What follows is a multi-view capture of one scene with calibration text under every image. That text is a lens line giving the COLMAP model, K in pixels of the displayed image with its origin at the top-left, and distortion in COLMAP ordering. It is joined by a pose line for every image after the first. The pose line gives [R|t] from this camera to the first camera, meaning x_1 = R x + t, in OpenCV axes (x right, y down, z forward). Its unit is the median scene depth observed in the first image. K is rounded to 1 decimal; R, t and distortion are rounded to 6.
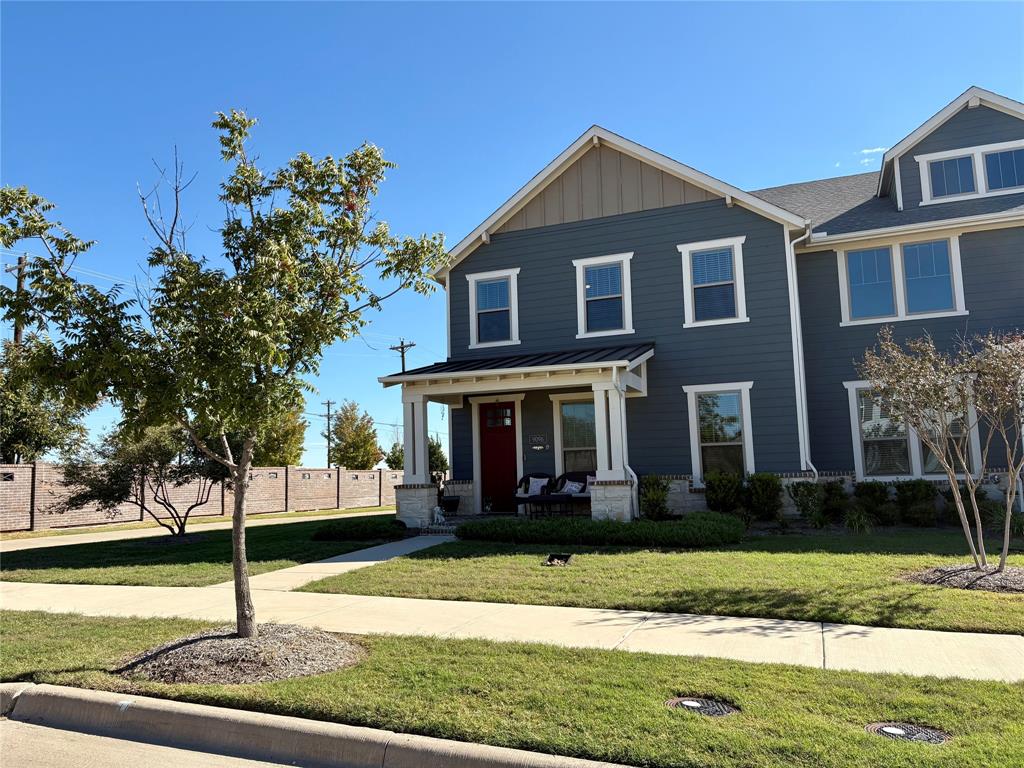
lens RADIAL K [[780.6, 0, 514.4], [0, 780.6, 382.1], [0, 0, 1]] dist [0.028479, -0.014230]
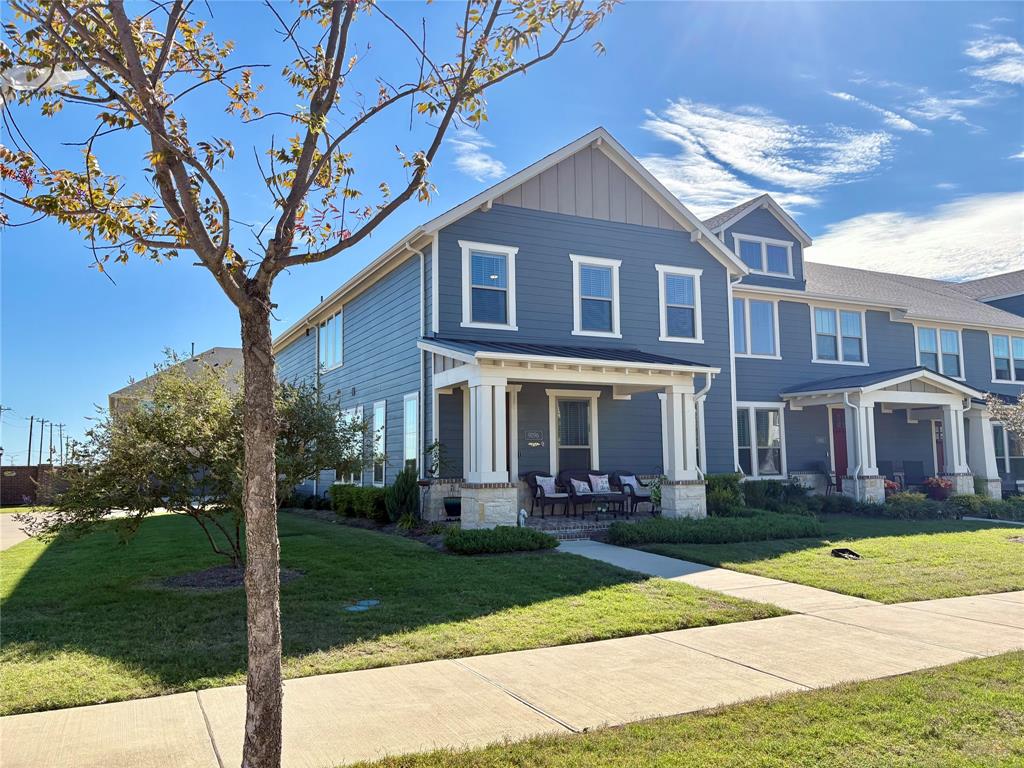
lens RADIAL K [[780.6, 0, 513.5], [0, 780.6, 384.8], [0, 0, 1]] dist [0.028479, -0.014230]
pose [[0.662143, 0.093160, 0.743564, -0.695918], [-0.101485, 0.994249, -0.034195, 0.048239], [-0.742473, -0.052819, 0.667790, 0.397011]]
